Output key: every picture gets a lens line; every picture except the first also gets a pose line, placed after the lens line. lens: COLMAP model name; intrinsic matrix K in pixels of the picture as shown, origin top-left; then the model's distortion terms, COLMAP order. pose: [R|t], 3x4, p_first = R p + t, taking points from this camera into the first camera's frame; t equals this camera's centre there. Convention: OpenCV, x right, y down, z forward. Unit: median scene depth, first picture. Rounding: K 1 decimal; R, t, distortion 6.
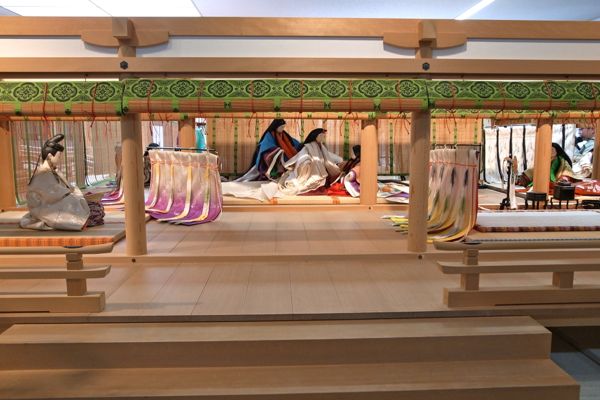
lens RADIAL K [[490.5, 0, 302.1], [0, 490.5, 198.3], [0, 0, 1]] dist [-0.054364, 0.051380]
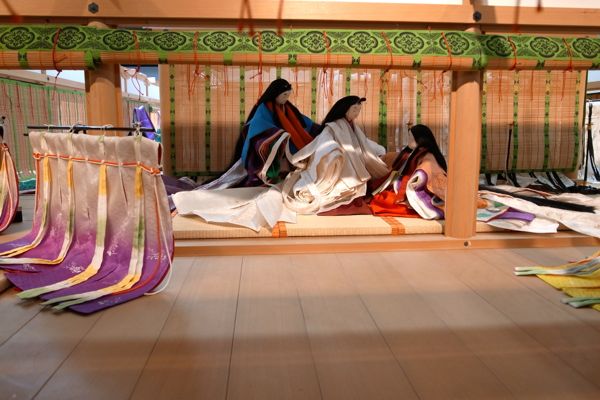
lens RADIAL K [[490.5, 0, 302.1], [0, 490.5, 198.3], [0, 0, 1]] dist [-0.054364, 0.051380]
pose [[0.999023, -0.006553, 0.043709, -0.054020], [0.005605, 0.999747, 0.021773, -0.037740], [-0.043840, -0.021507, 0.998807, 0.460665]]
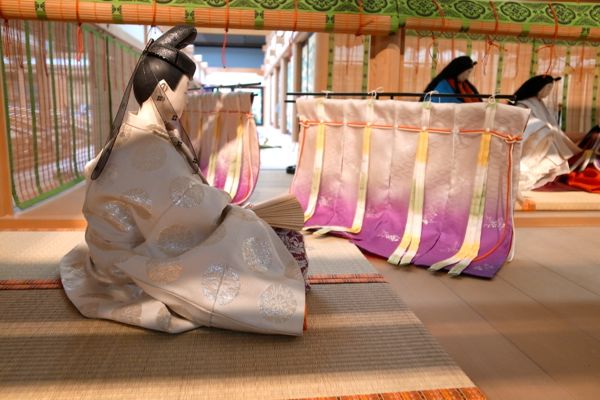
lens RADIAL K [[490.5, 0, 302.1], [0, 490.5, 198.3], [0, 0, 1]] dist [-0.054364, 0.051380]
pose [[0.996761, 0.008276, 0.080000, -0.325650], [-0.012331, 0.998657, 0.050329, -0.022906], [-0.079476, -0.051152, 0.995523, 0.479345]]
